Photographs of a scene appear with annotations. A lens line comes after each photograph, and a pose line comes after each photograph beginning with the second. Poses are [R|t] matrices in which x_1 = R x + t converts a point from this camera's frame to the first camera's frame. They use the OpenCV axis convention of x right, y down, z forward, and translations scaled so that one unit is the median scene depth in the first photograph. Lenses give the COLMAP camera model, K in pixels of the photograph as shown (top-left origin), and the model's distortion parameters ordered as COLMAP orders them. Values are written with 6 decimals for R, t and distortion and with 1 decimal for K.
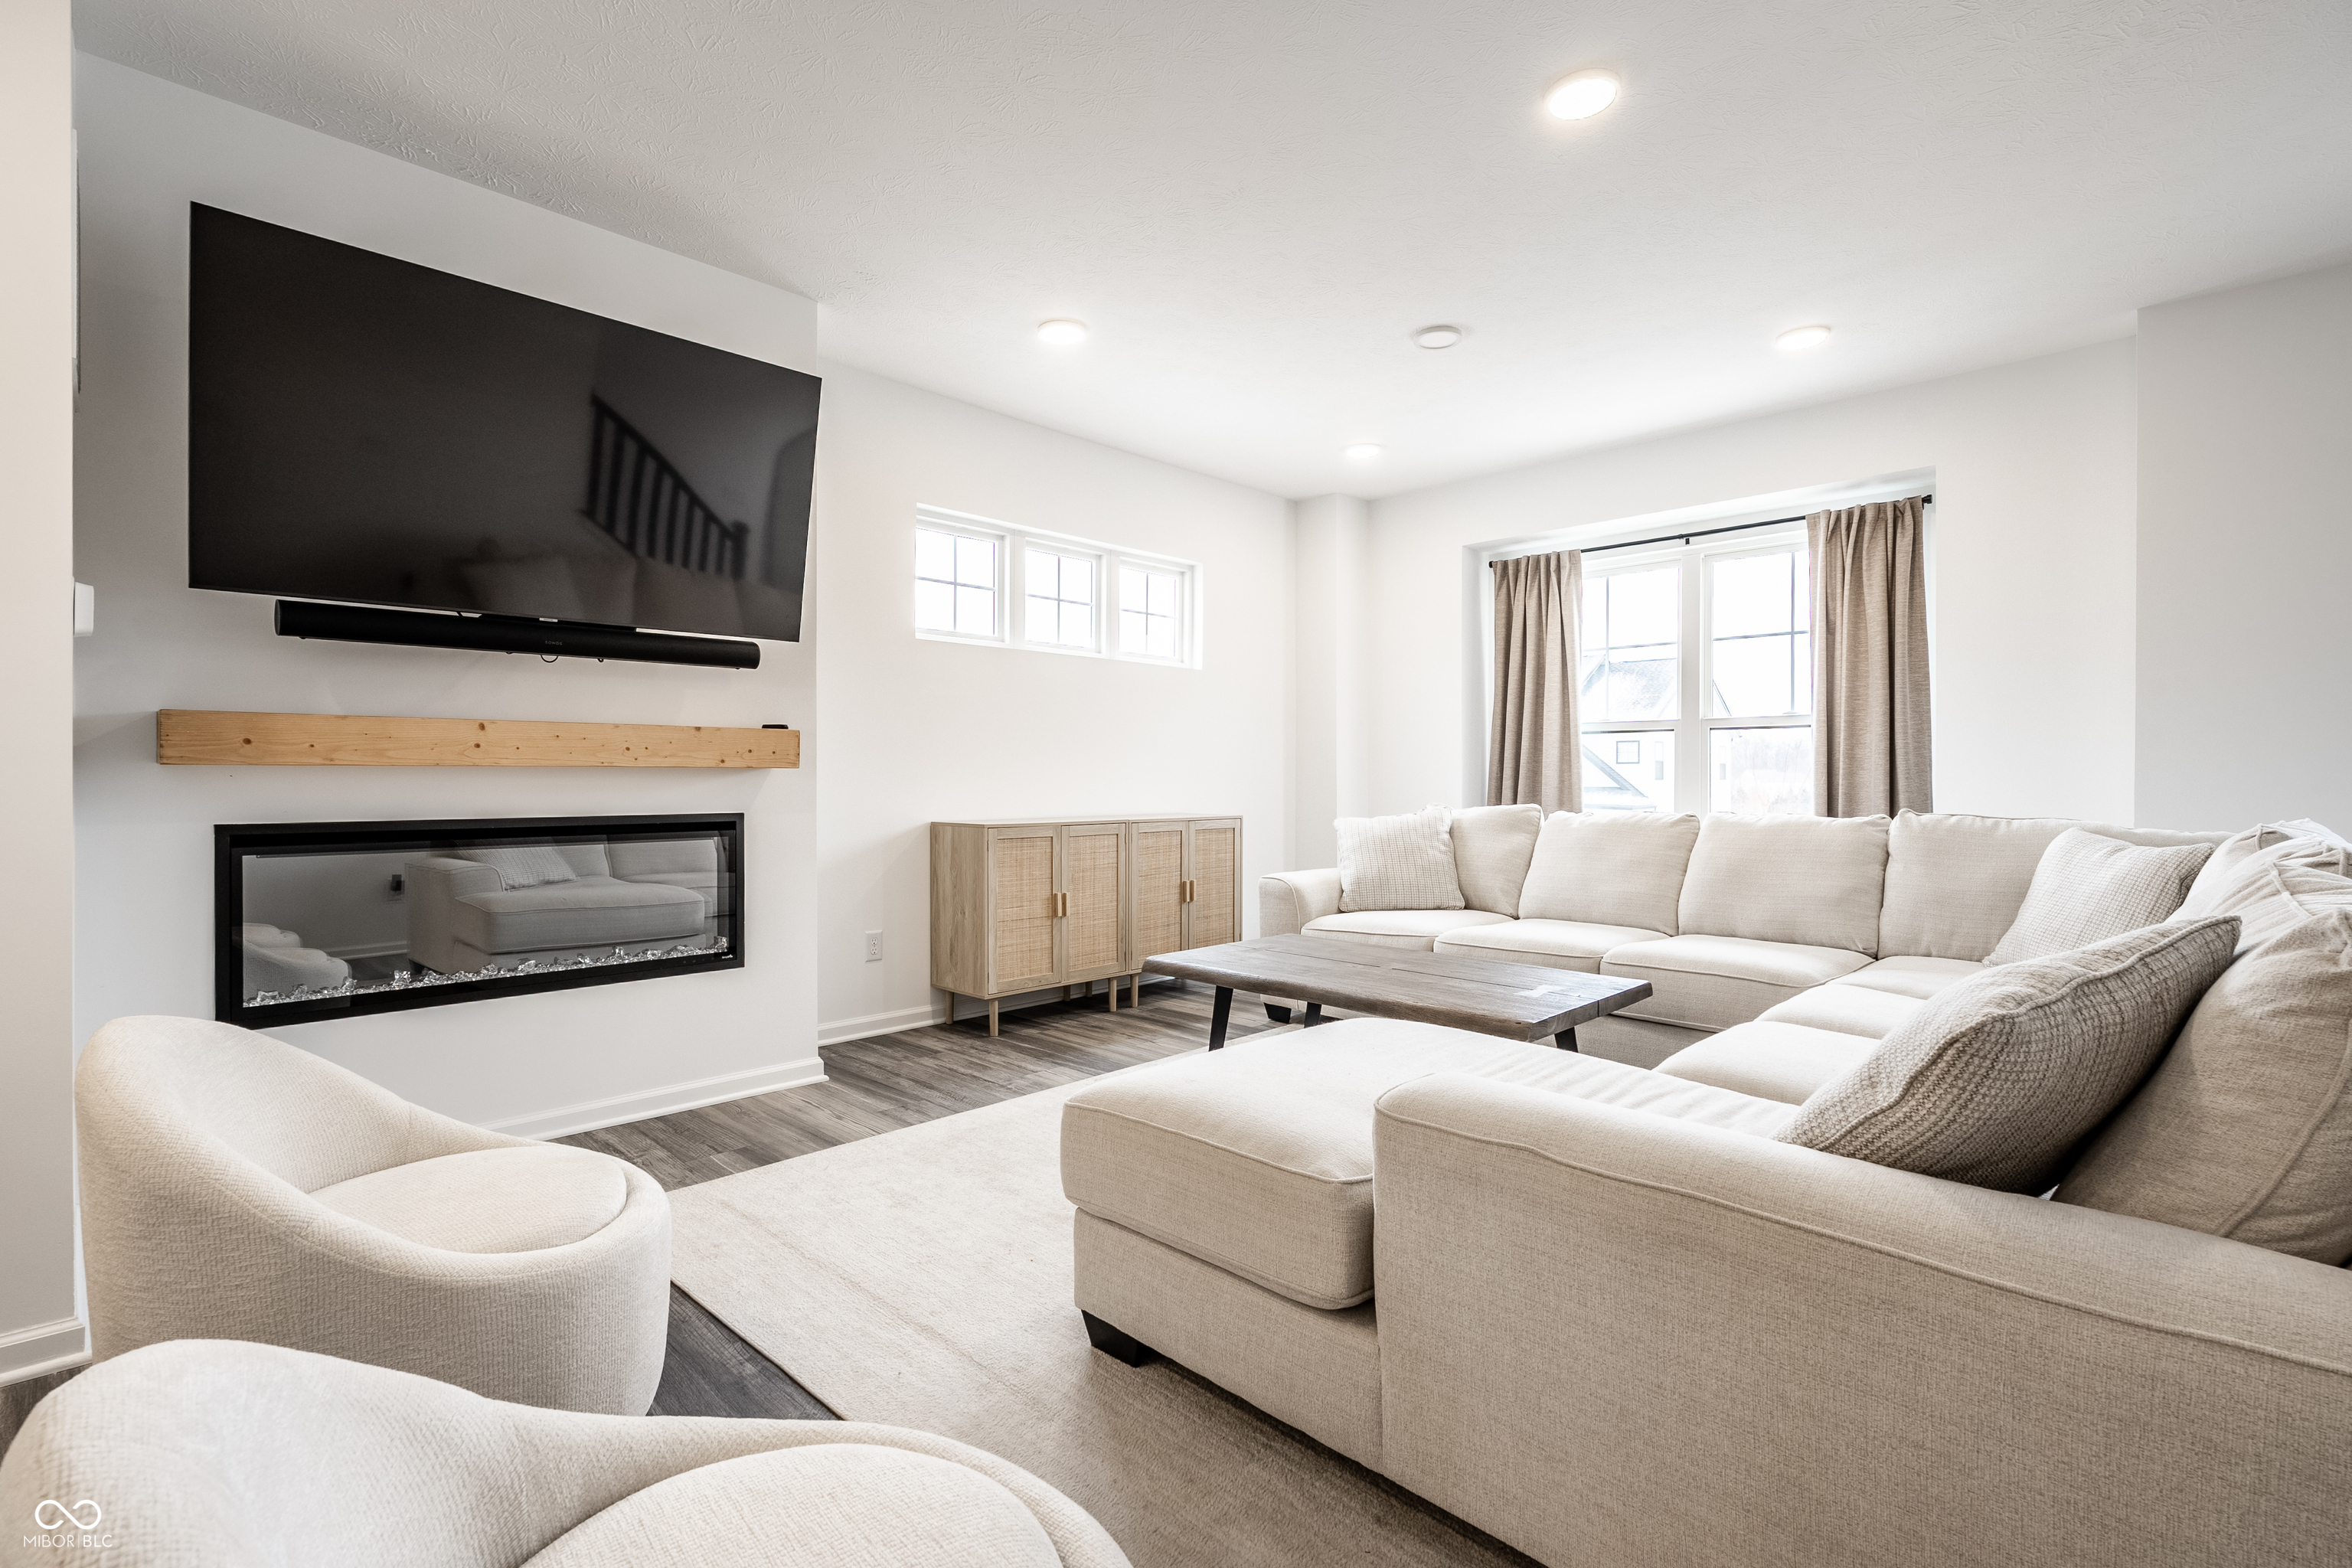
lens RADIAL K [[1060.3, 0, 1176.0], [0, 1060.3, 784.0], [0, 0, 1]] dist [-0.008900, 0.000283]
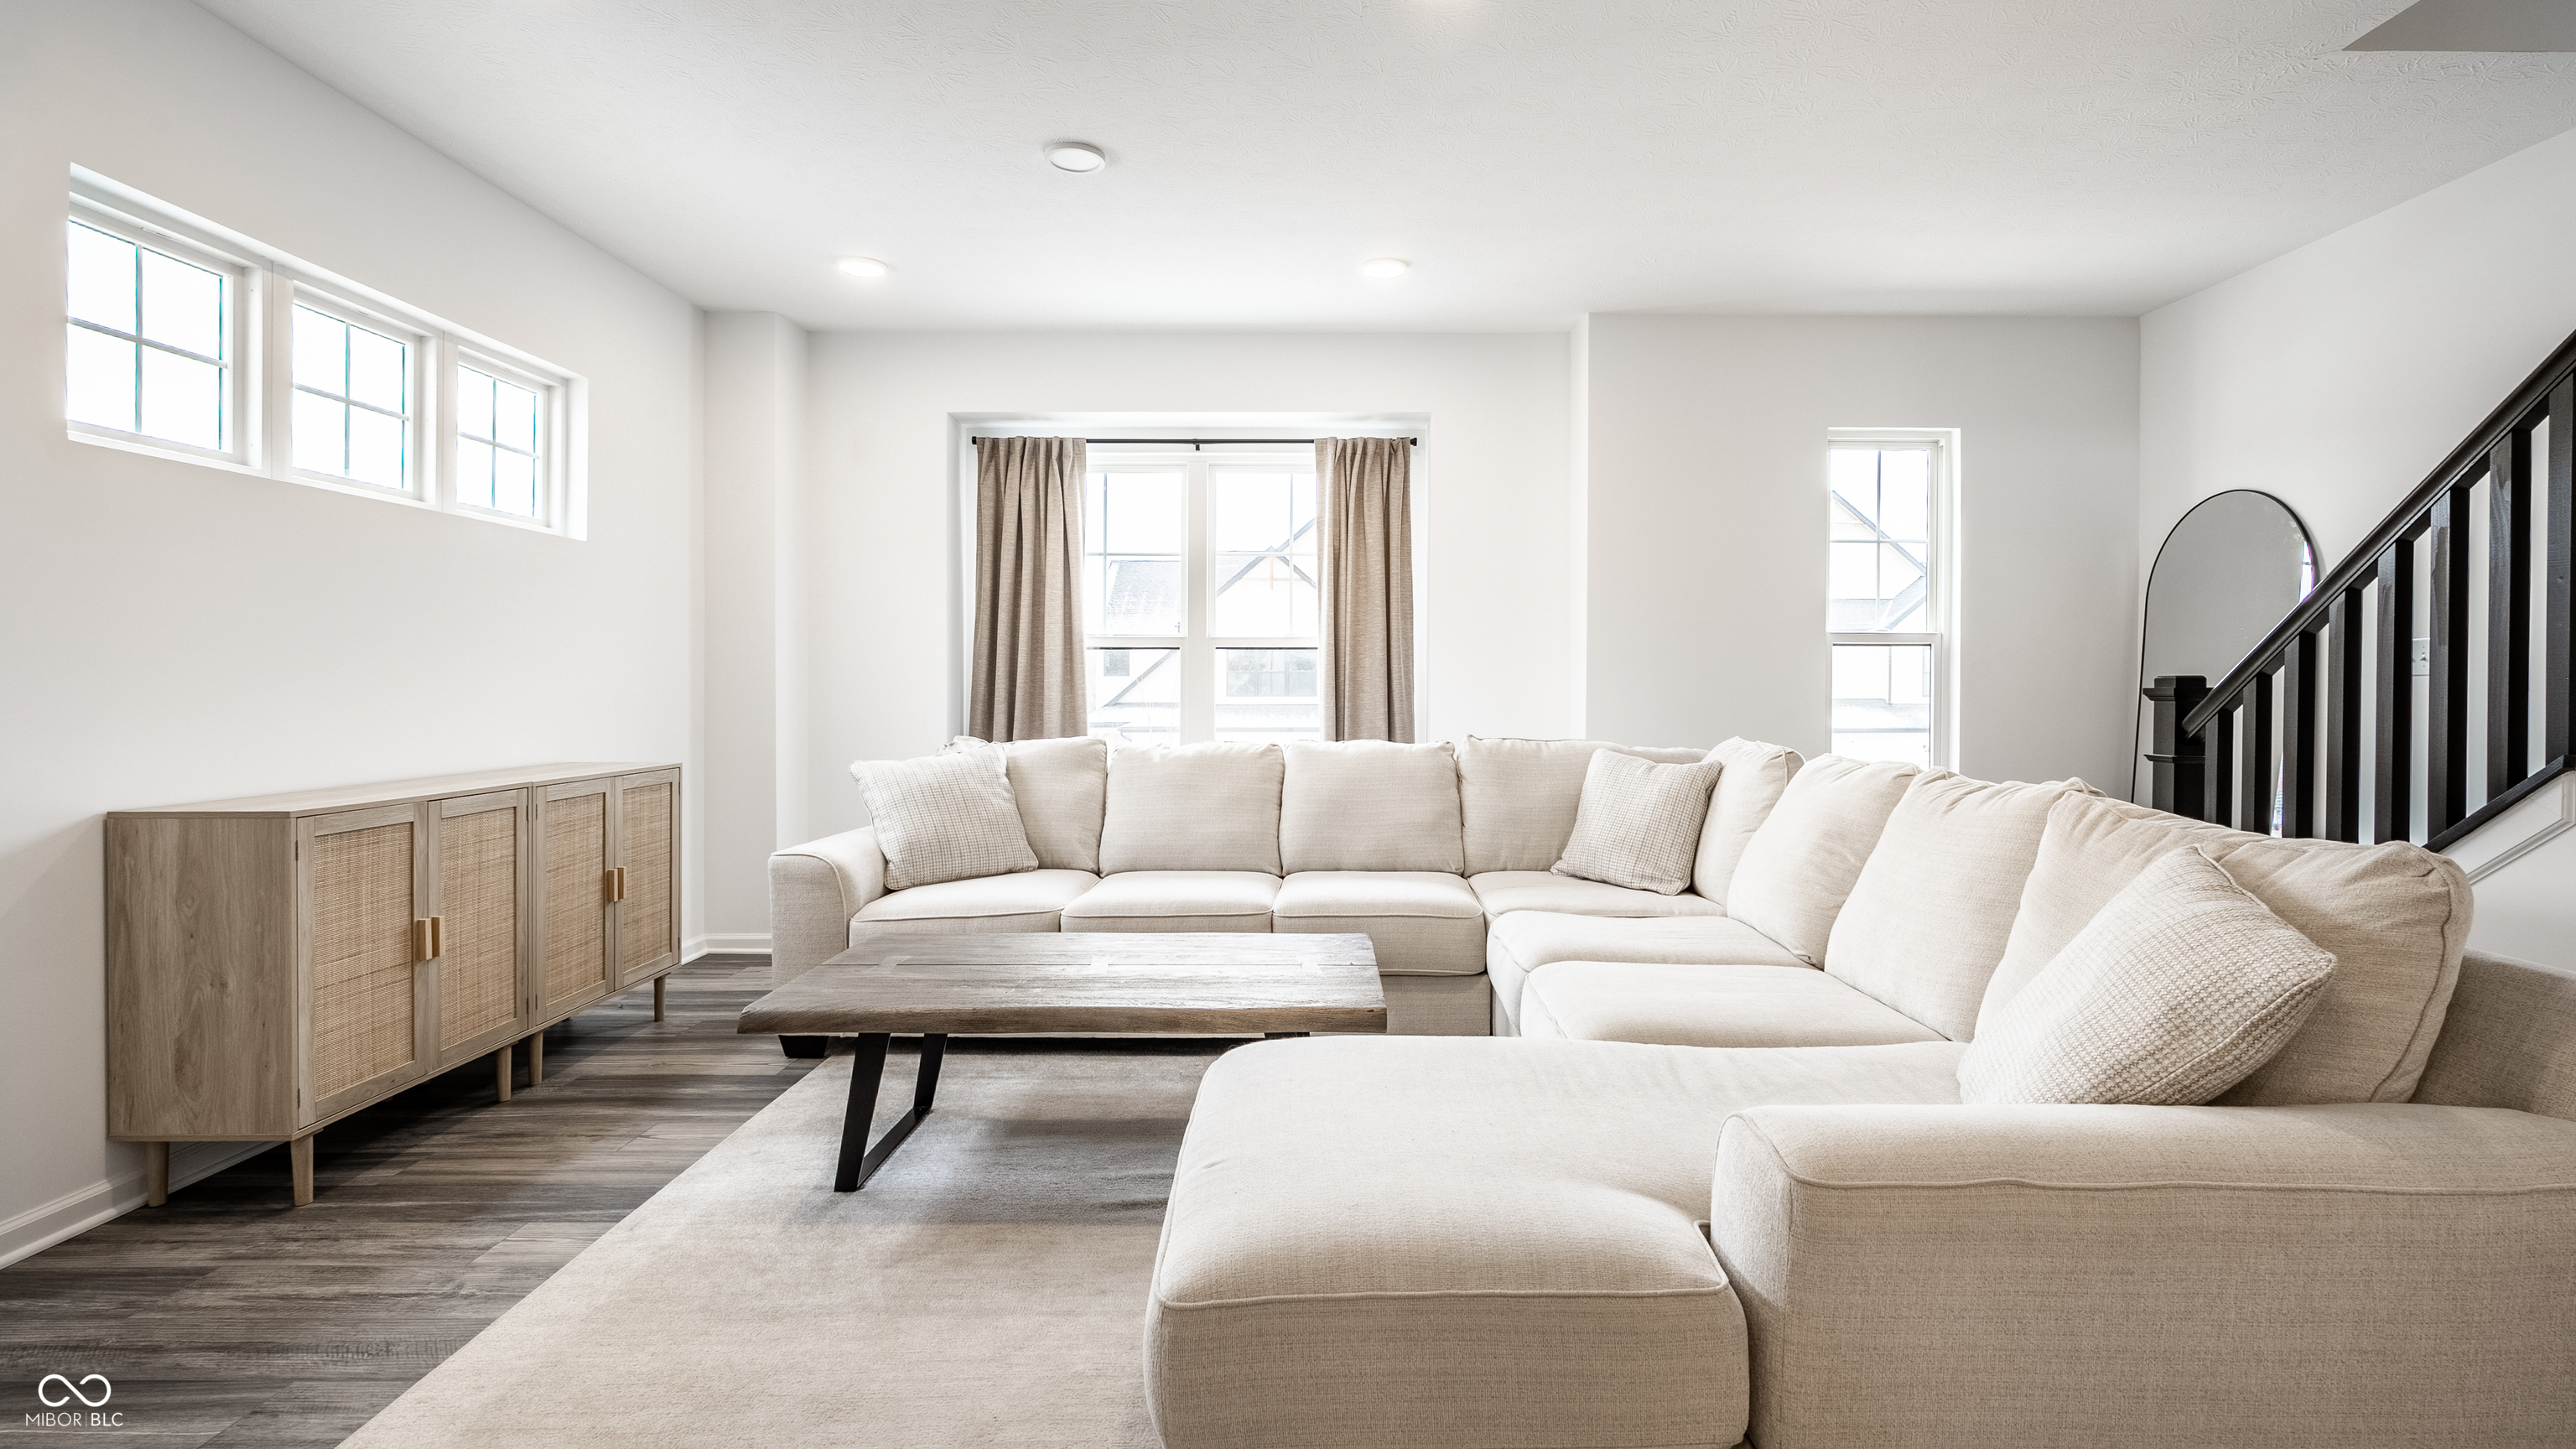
lens RADIAL K [[1204.0, 0, 1296.2], [0, 1204.0, 691.6], [0, 0, 1]] dist [-0.003705, -0.000290]
pose [[0.708297, -0.007648, 0.705874, -0.232746], [0.004515, 0.999970, 0.006304, -0.021929], [-0.705901, -0.001278, 0.708310, 0.206334]]
